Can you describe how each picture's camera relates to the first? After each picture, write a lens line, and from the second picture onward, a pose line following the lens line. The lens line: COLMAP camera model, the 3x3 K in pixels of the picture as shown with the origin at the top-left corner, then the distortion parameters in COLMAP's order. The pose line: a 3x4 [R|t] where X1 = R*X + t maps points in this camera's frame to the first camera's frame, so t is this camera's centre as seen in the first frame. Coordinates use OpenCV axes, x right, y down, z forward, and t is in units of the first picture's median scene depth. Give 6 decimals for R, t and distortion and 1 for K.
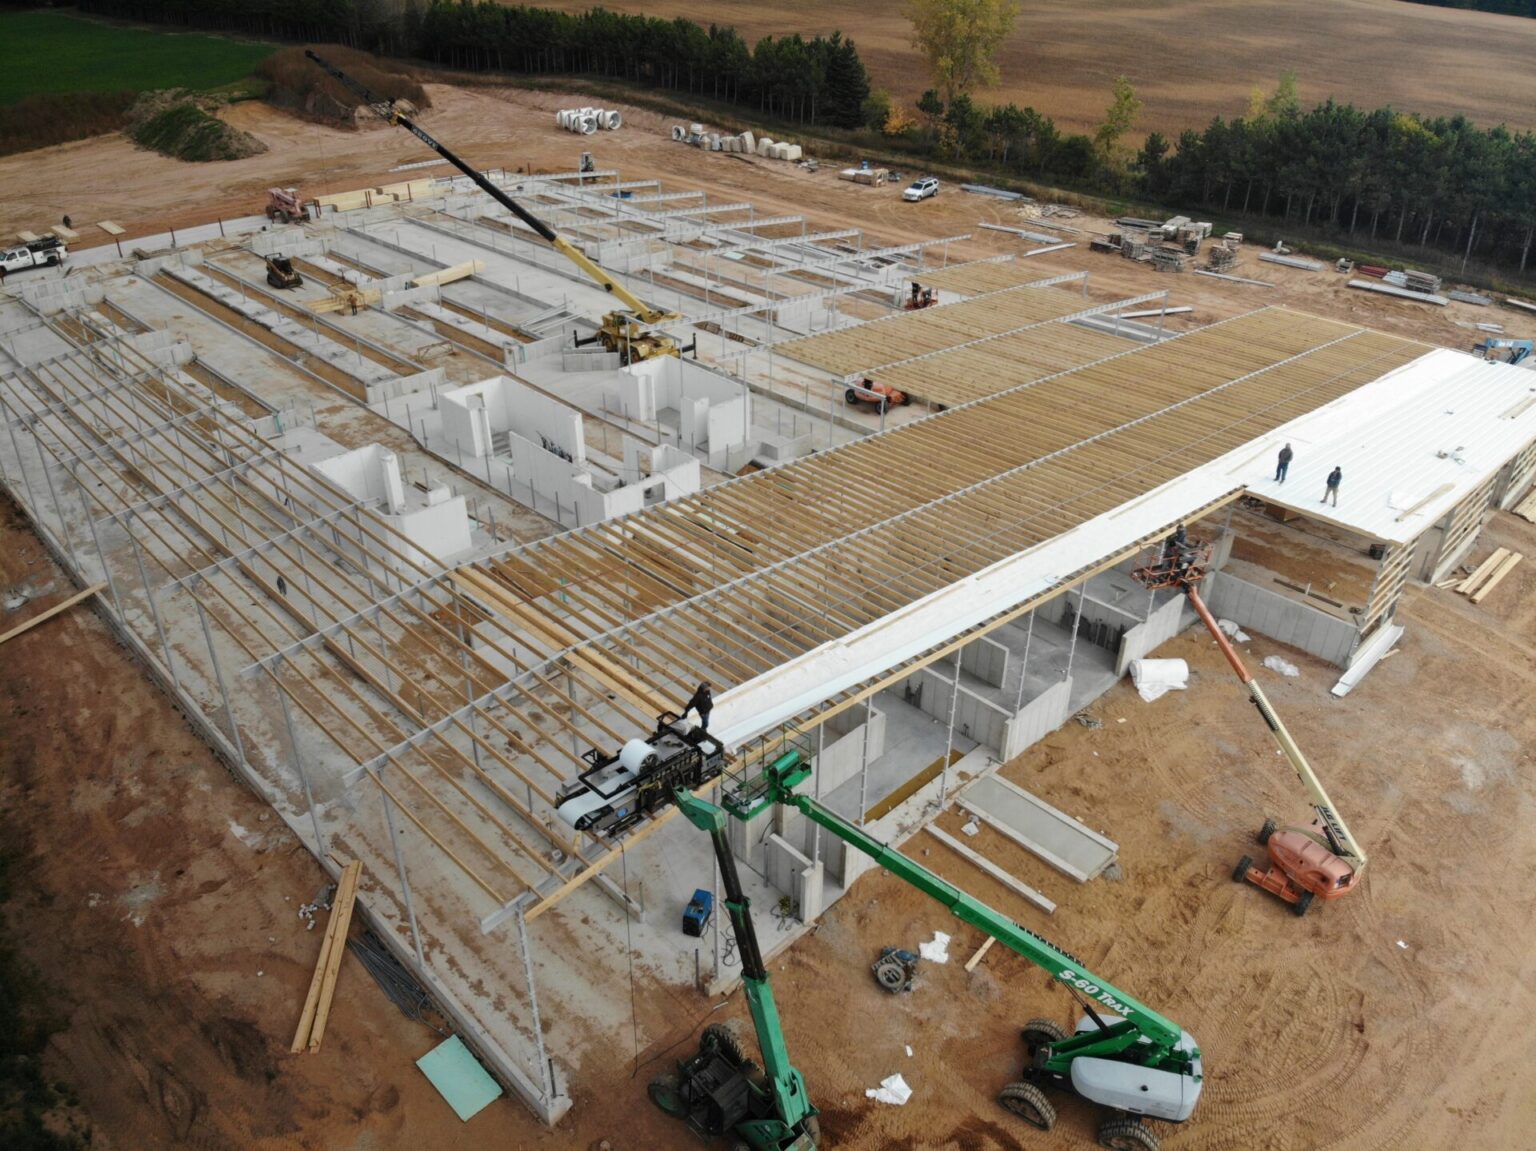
lens RADIAL K [[1130.2, 0, 758.2], [0, 1130.2, 571.8], [0, 0, 1]] dist [0.011148, -0.114621]
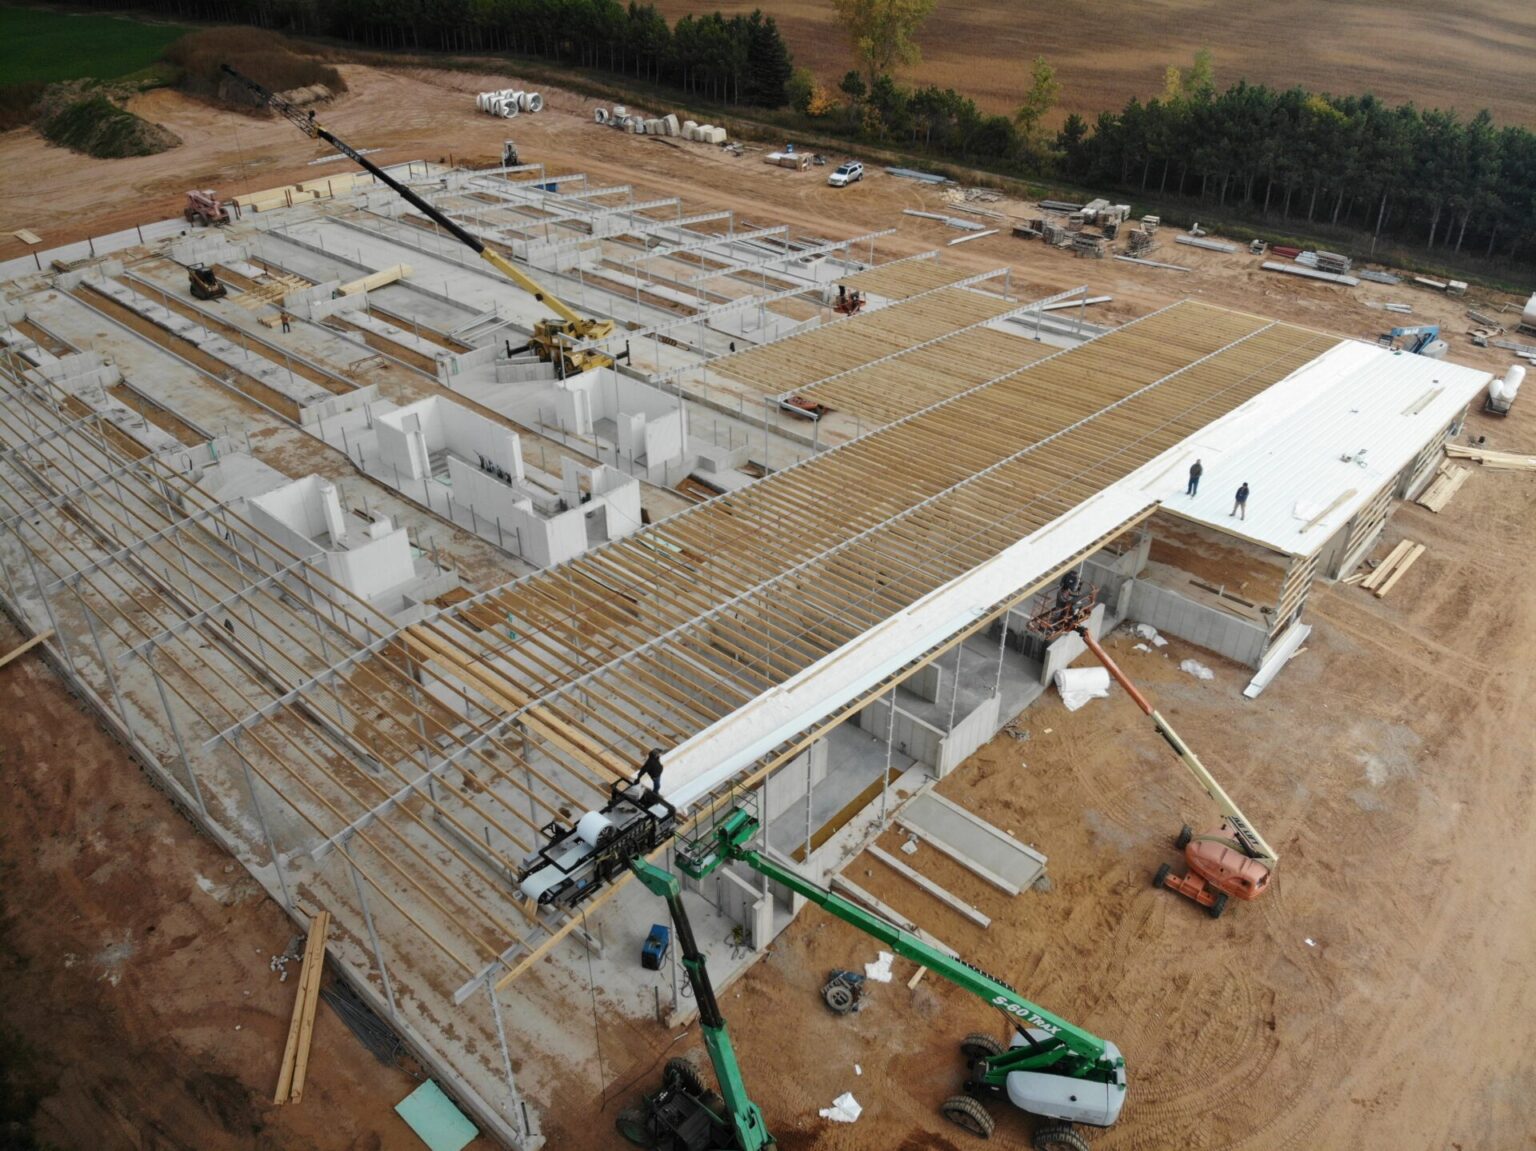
lens RADIAL K [[1130.2, 0, 760.1], [0, 1130.2, 571.1], [0, 0, 1]] dist [0.011148, -0.114621]
pose [[0.997839, -0.038119, 0.053520, 0.000742], [0.036198, 0.998681, 0.036407, -0.062443], [-0.054837, -0.034391, 0.997903, -0.034752]]
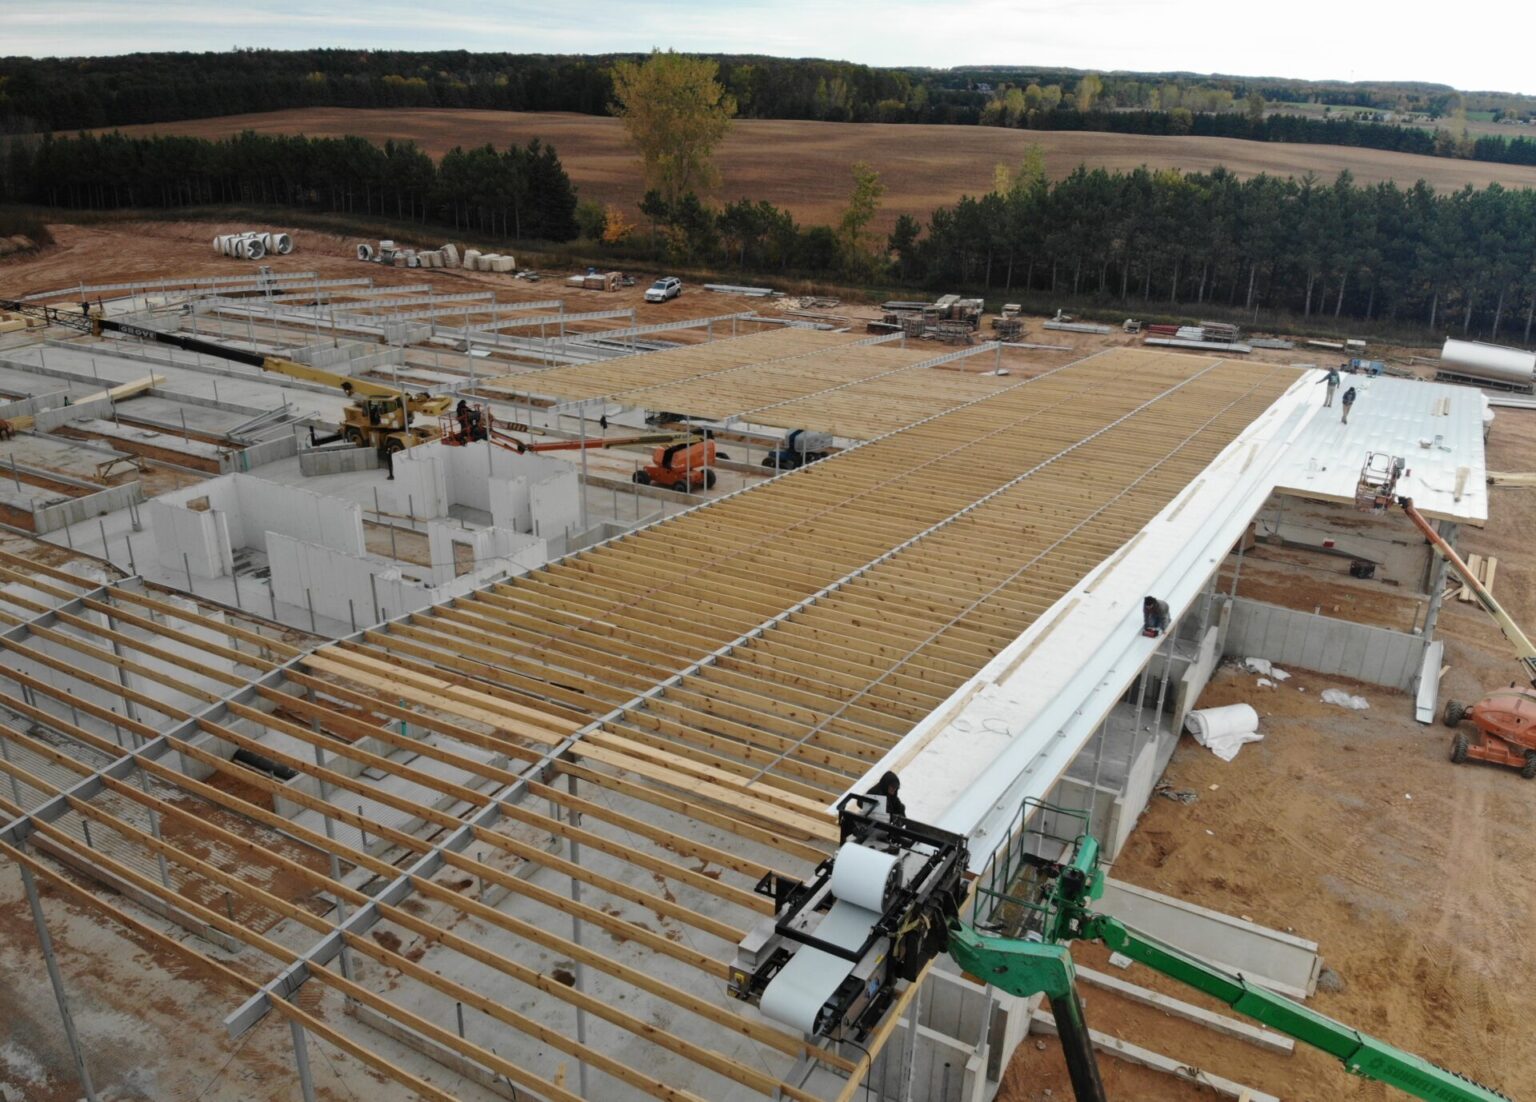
lens RADIAL K [[1200.6, 0, 714.6], [0, 1200.6, 604.7], [0, 0, 1]] dist [0.017112, -0.123302]
pose [[0.967782, -0.100125, 0.231026, -0.160844], [0.128483, 0.985466, -0.111129, 0.053840], [-0.216541, 0.137232, 0.966580, 0.264829]]
